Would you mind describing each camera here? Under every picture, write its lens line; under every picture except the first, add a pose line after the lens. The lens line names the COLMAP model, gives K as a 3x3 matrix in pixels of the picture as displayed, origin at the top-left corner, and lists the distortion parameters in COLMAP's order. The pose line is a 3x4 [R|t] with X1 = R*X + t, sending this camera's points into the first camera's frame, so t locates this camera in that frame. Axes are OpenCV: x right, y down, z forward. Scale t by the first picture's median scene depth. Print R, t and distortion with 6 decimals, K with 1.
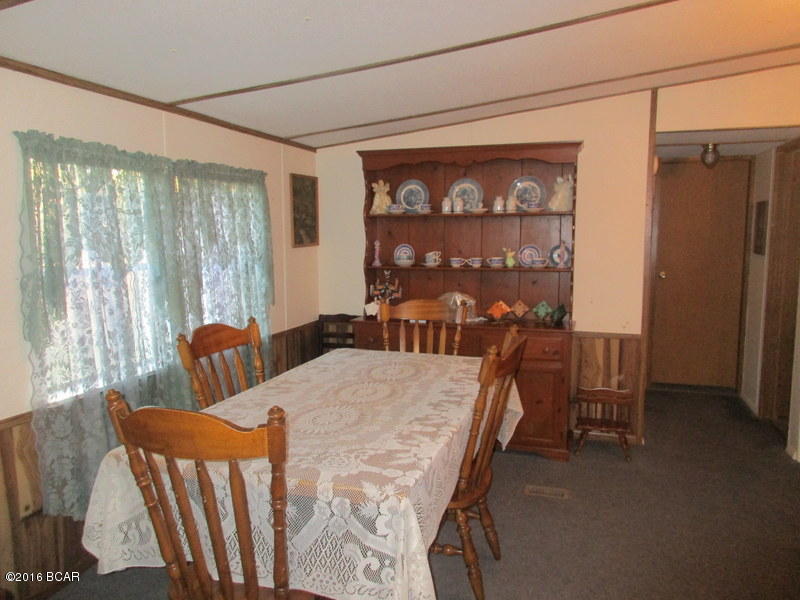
lens RADIAL K [[598.5, 0, 396.6], [0, 598.5, 300.7], [0, 0, 1]] dist [-0.000979, 0.002512]
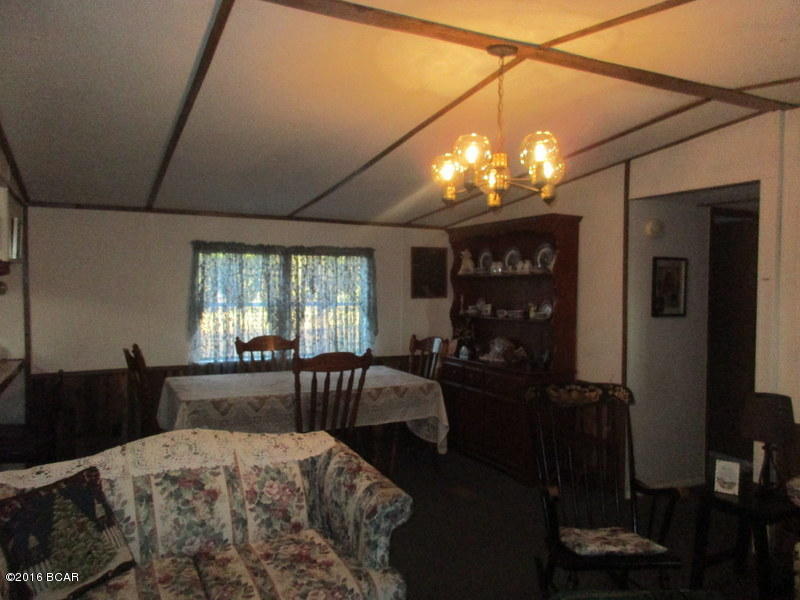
lens RADIAL K [[598.5, 0, 396.6], [0, 598.5, 300.7], [0, 0, 1]] dist [-0.000979, 0.002512]
pose [[0.706965, 0.032088, -0.706520, 0.932499], [-0.095833, 0.994103, -0.050744, -0.009233], [0.700726, 0.103582, 0.705871, -0.023374]]
